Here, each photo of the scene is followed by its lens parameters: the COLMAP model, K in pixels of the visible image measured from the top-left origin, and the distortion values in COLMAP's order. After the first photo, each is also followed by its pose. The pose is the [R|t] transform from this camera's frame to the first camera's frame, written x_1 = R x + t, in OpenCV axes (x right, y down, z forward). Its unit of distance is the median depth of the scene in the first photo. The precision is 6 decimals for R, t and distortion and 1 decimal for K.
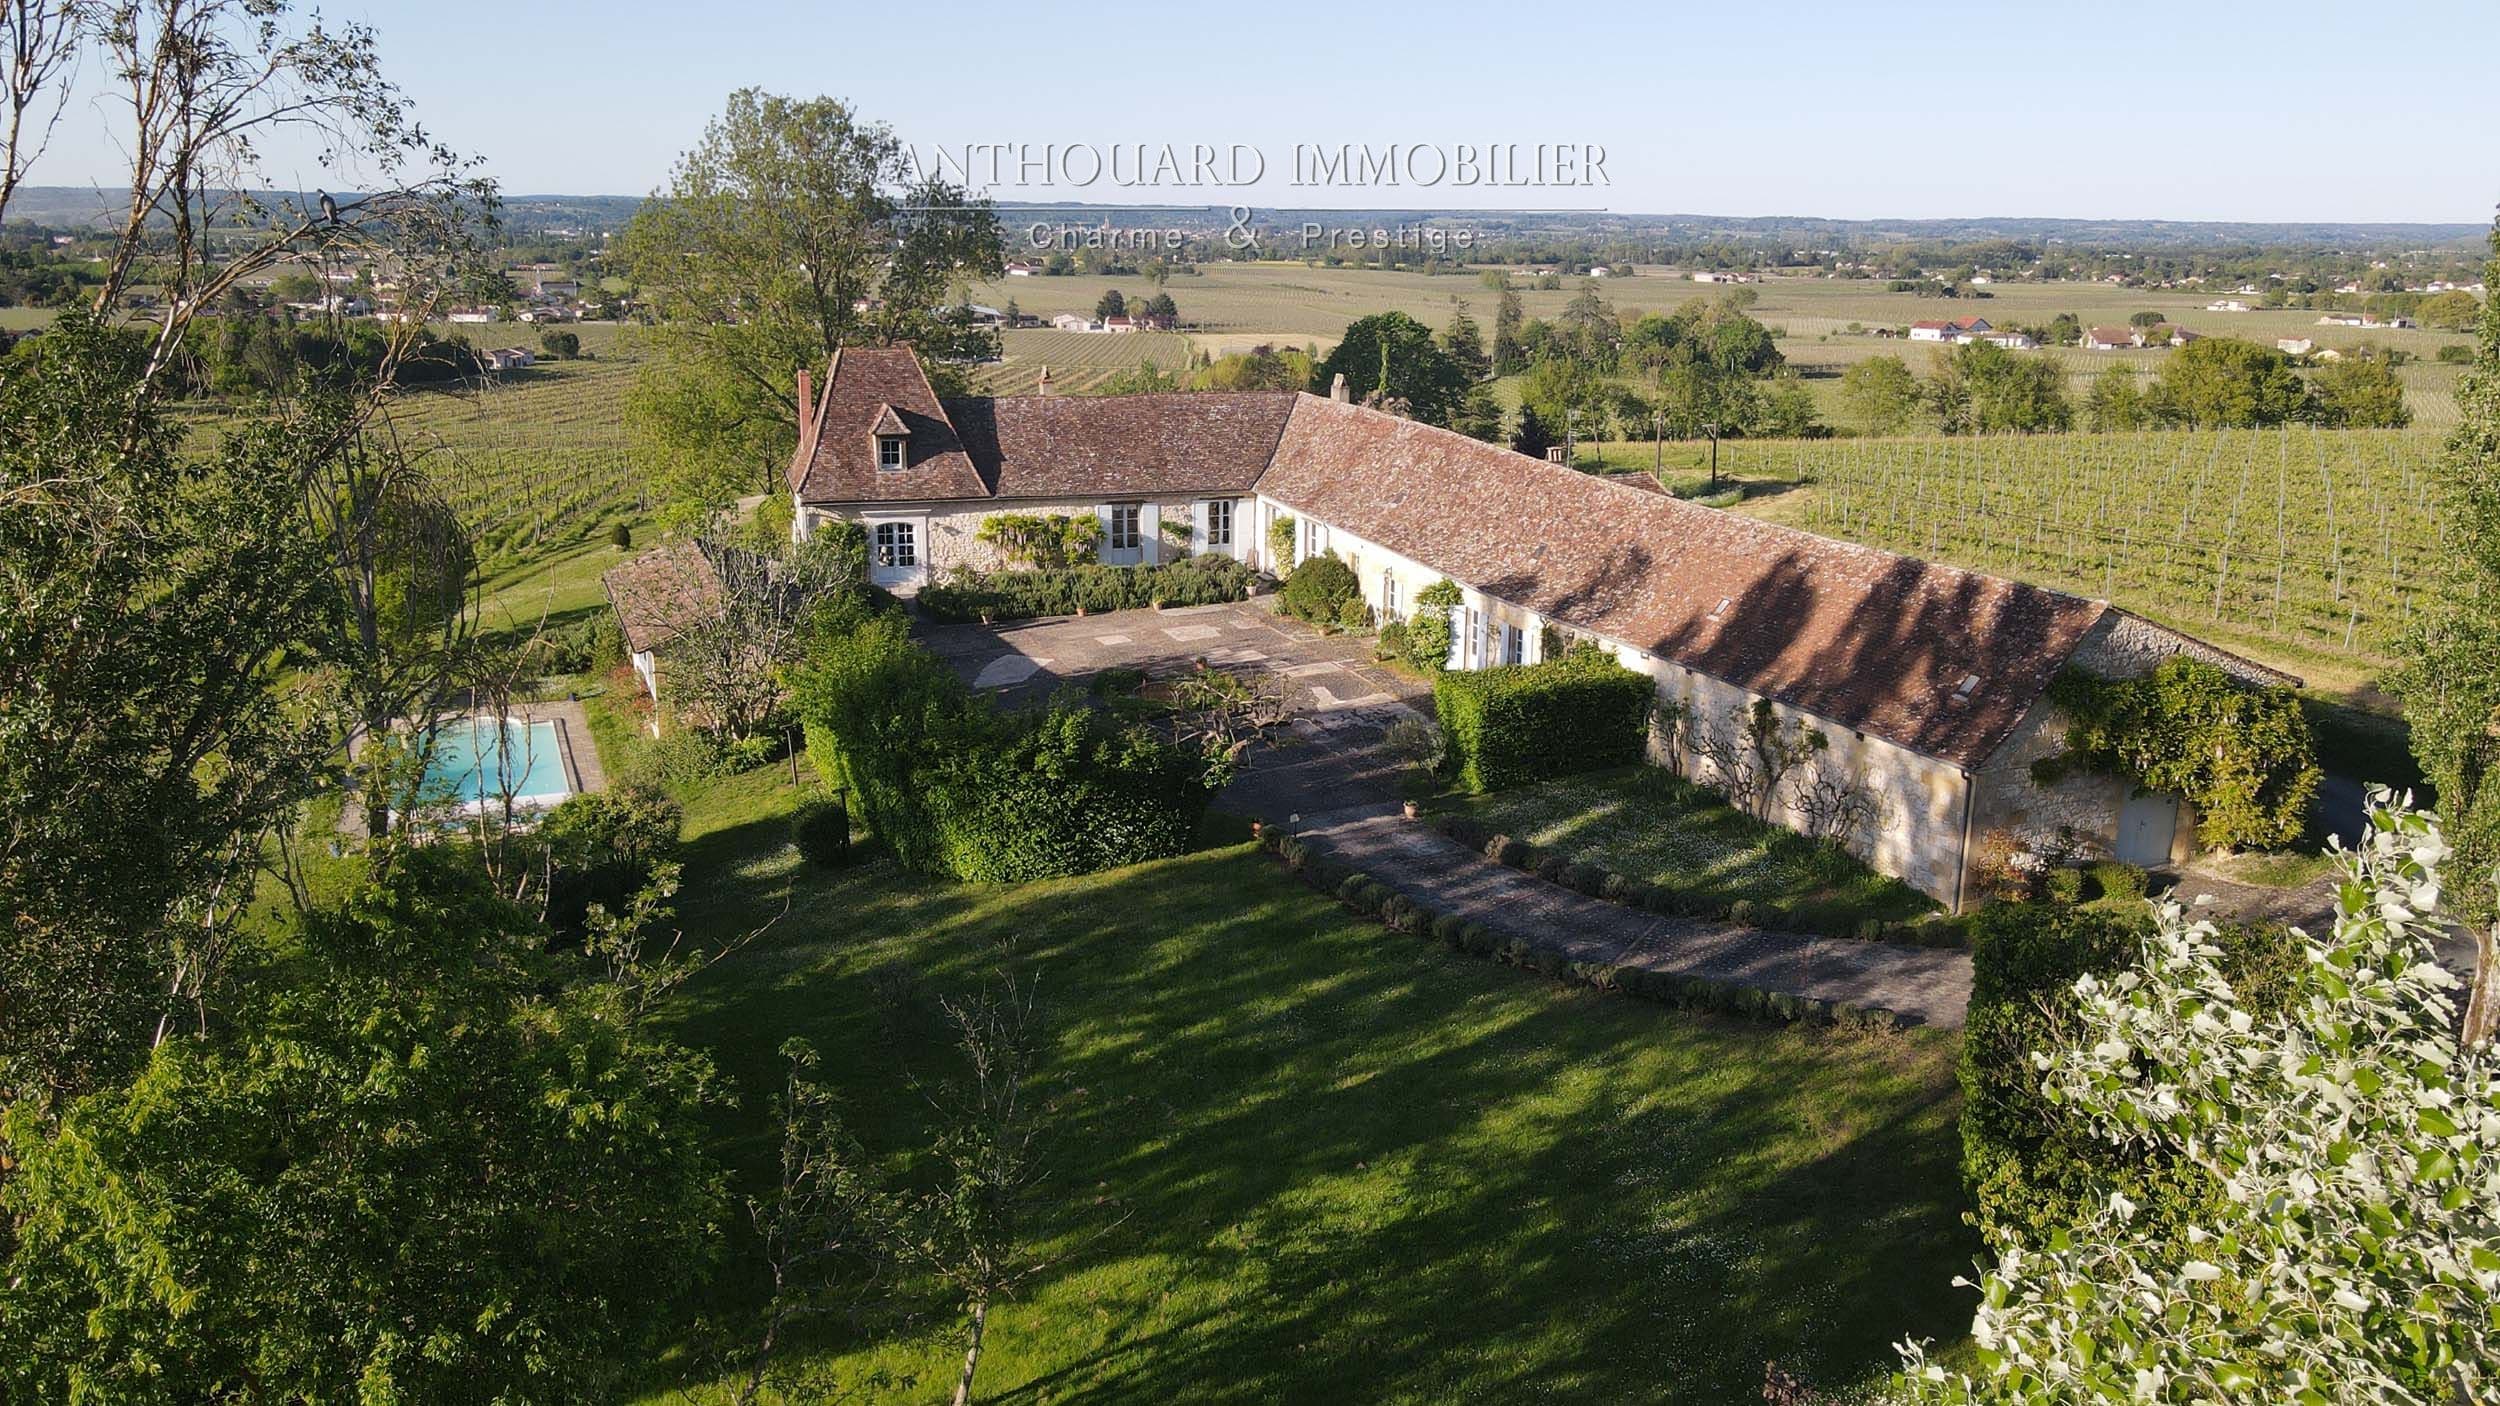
lens RADIAL K [[1845.8, 0, 1256.7], [0, 1845.8, 704.9], [0, 0, 1]] dist [-0.005483, 0.040938]
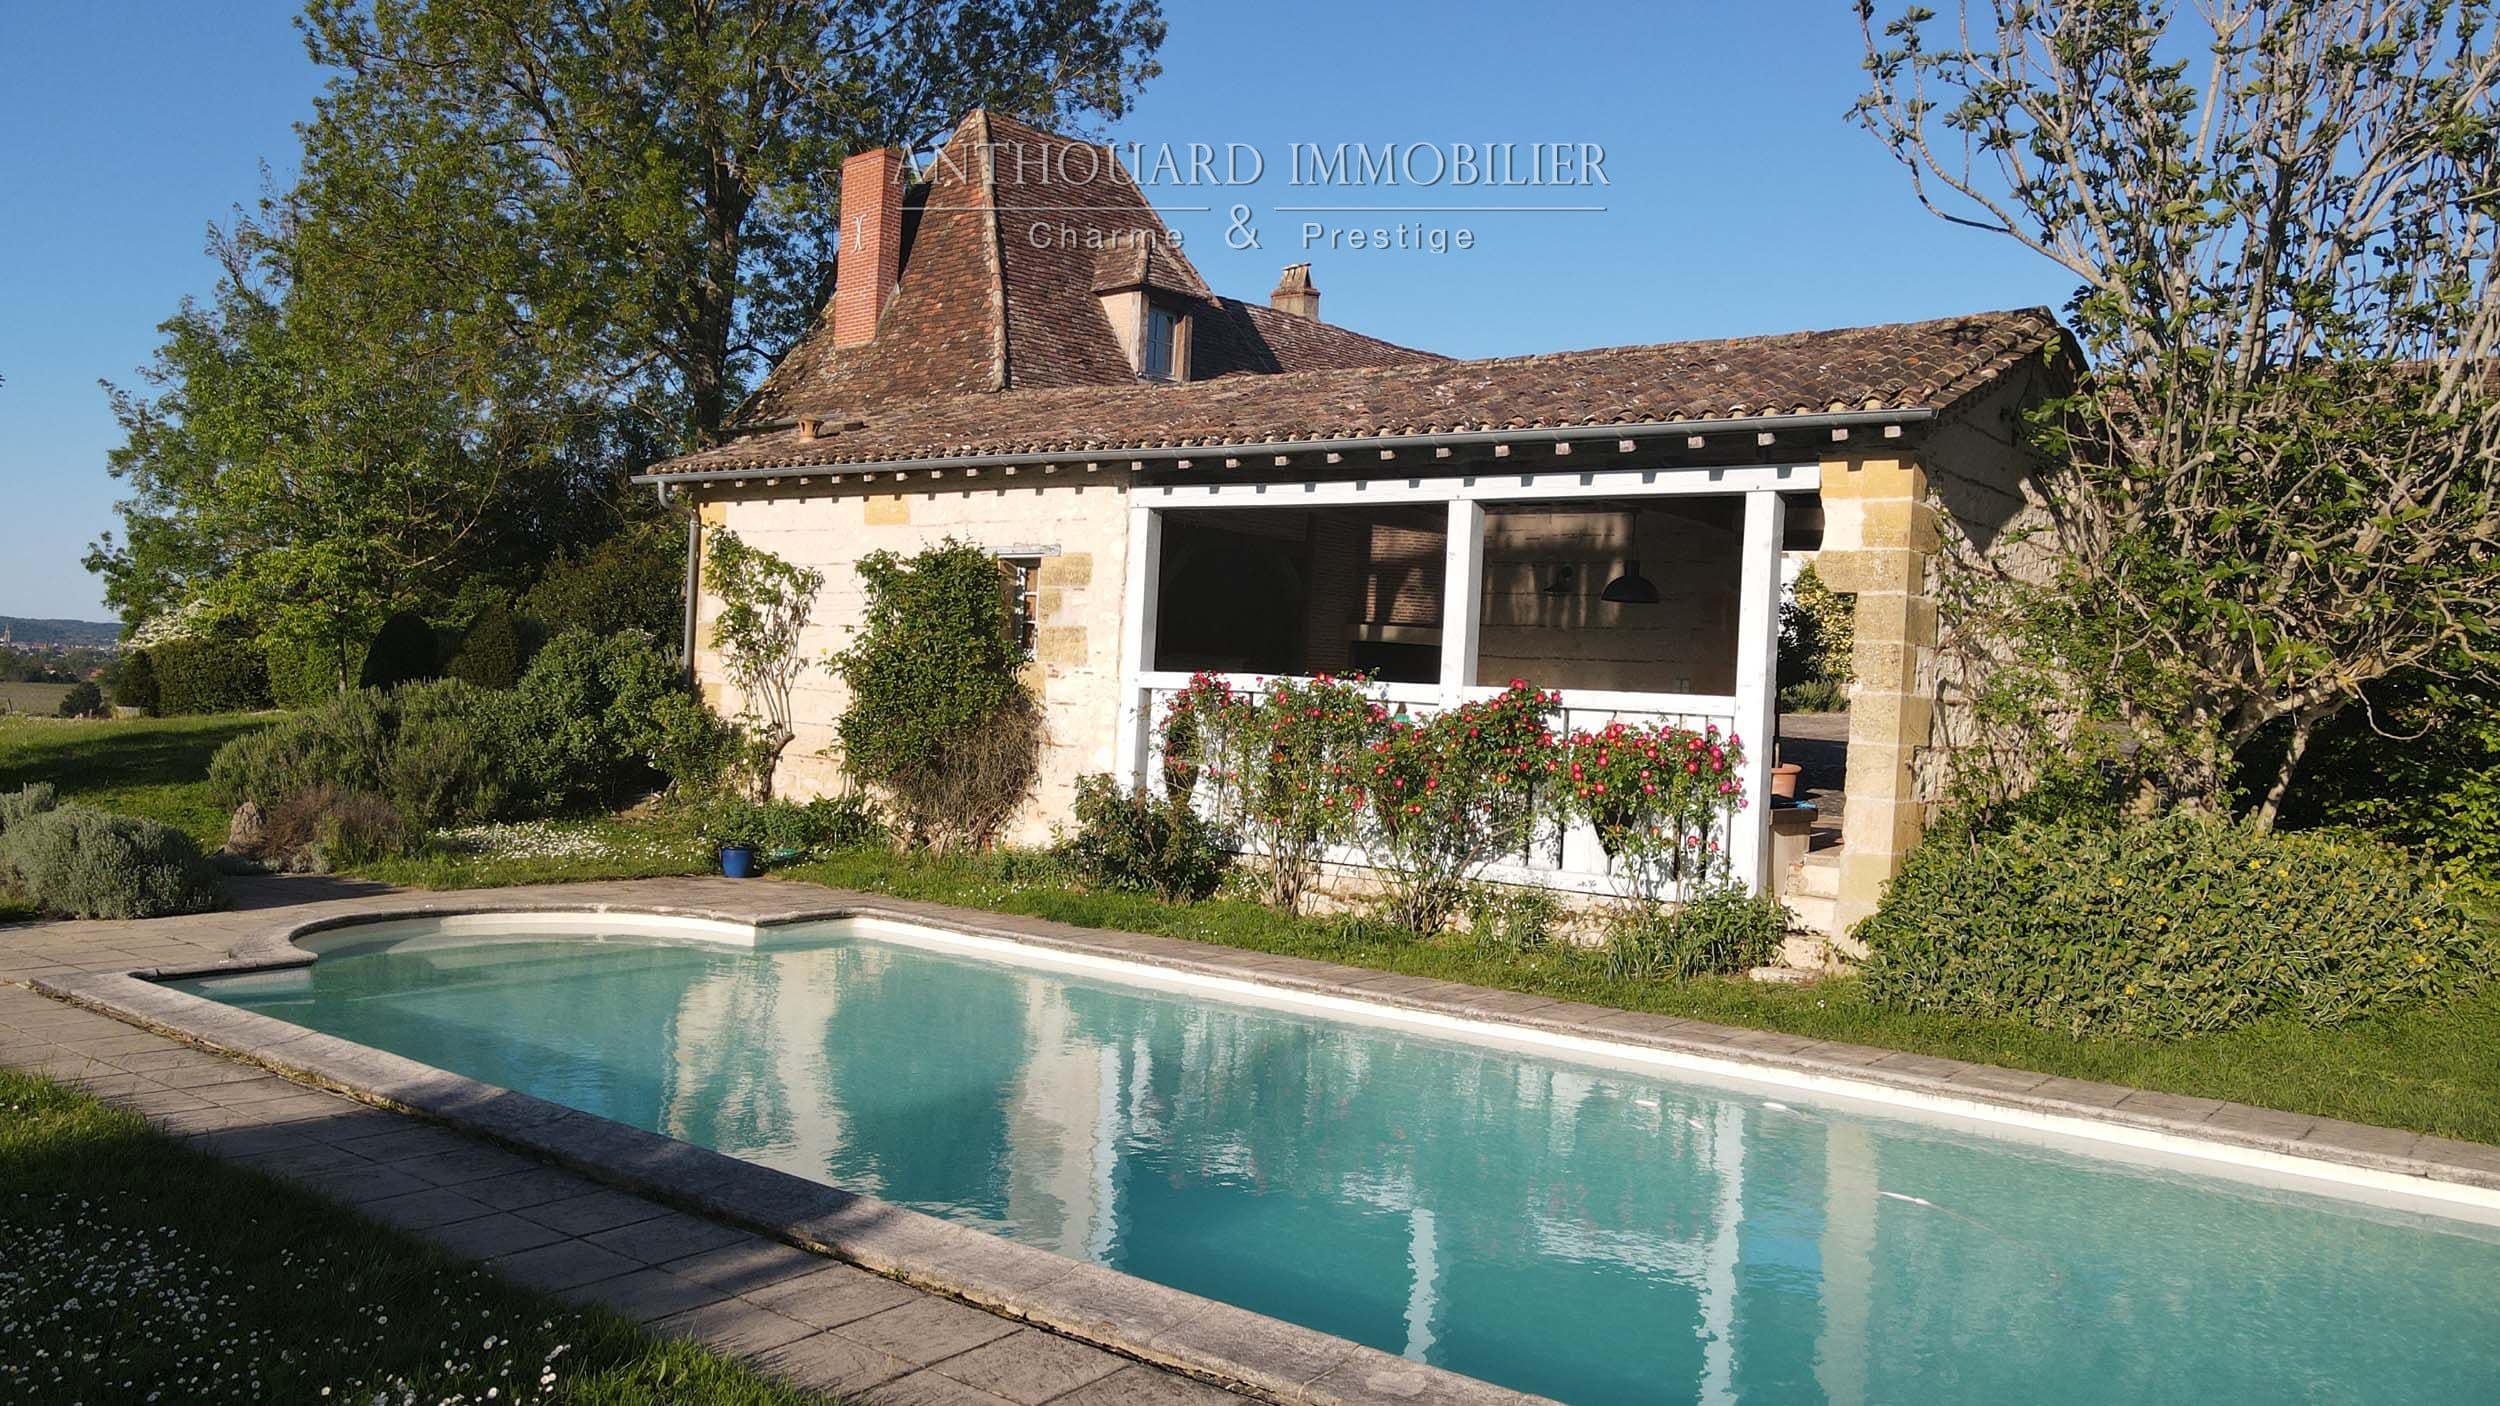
lens RADIAL K [[1845.8, 0, 1258.2], [0, 1845.8, 699.3], [0, 0, 1]] dist [-0.005483, 0.040938]
pose [[0.867876, 0.026982, 0.496047, -0.373599], [0.090966, 0.973010, -0.212078, 0.028663], [-0.488381, 0.229181, 0.841997, 0.651824]]
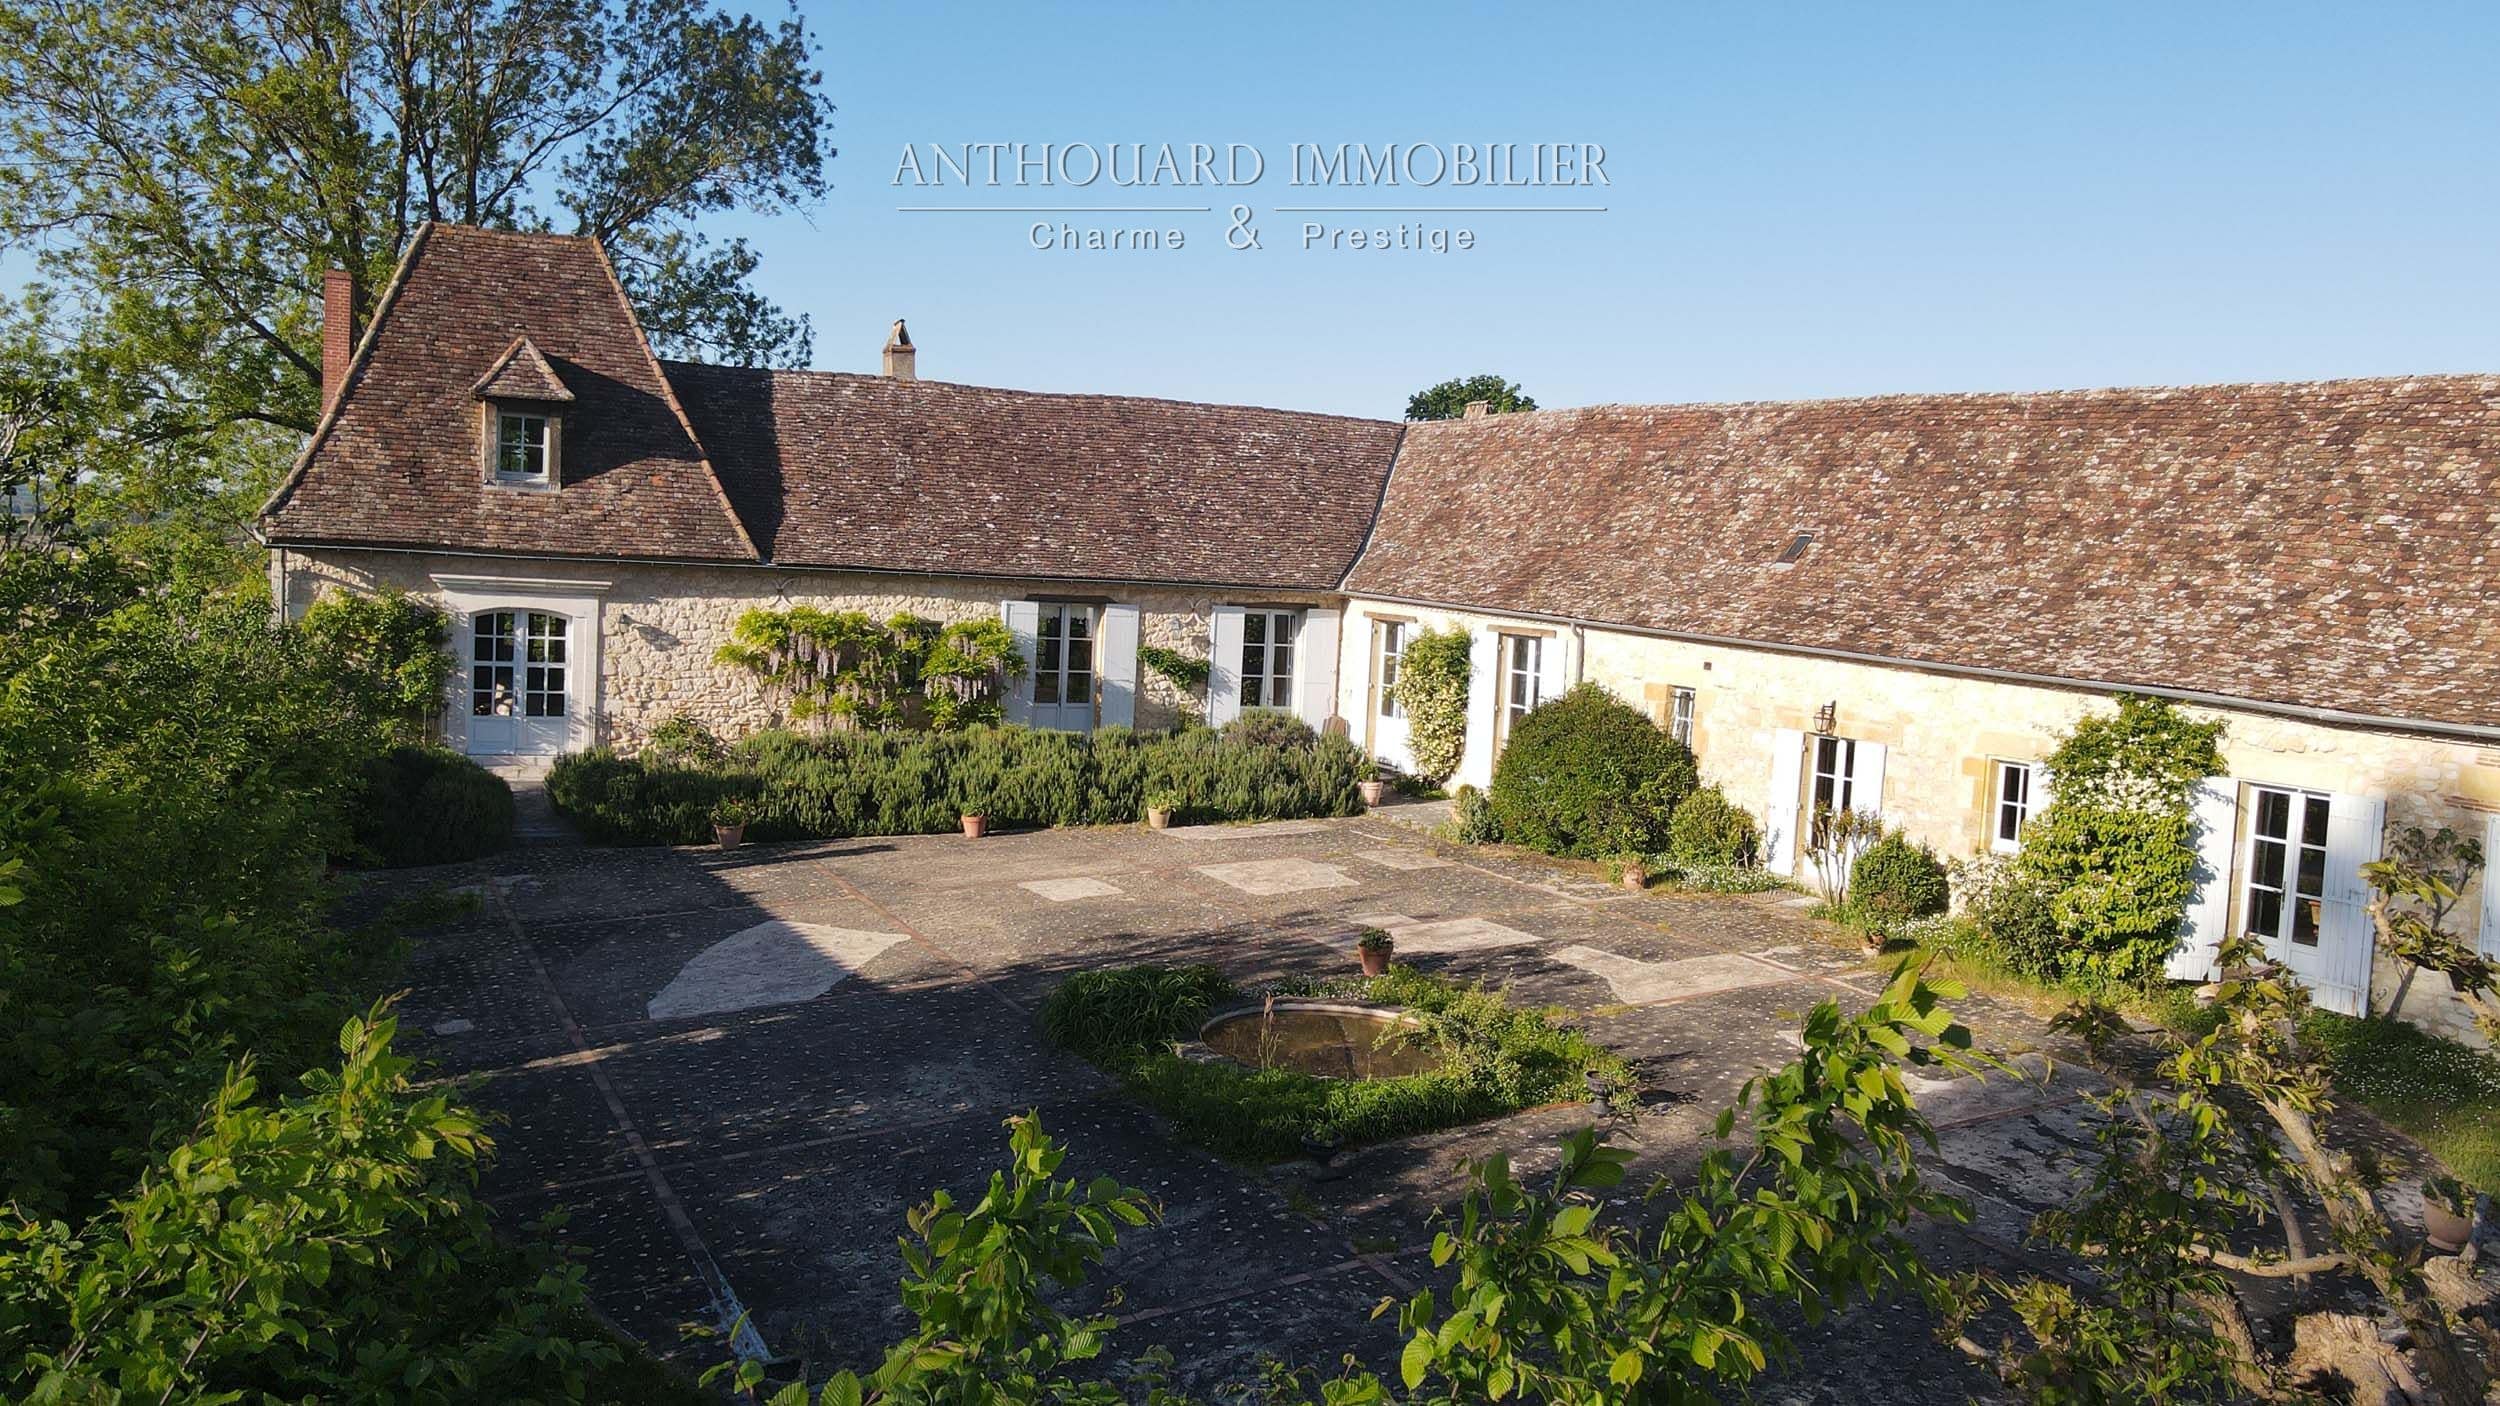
lens RADIAL K [[1845.8, 0, 1255.6], [0, 1845.8, 688.0], [0, 0, 1]] dist [-0.005483, 0.040938]
pose [[0.994185, 0.030907, 0.103155, -0.072714], [-0.011344, 0.982655, -0.185094, -0.006425], [-0.107086, 0.182848, 0.977292, 0.571837]]
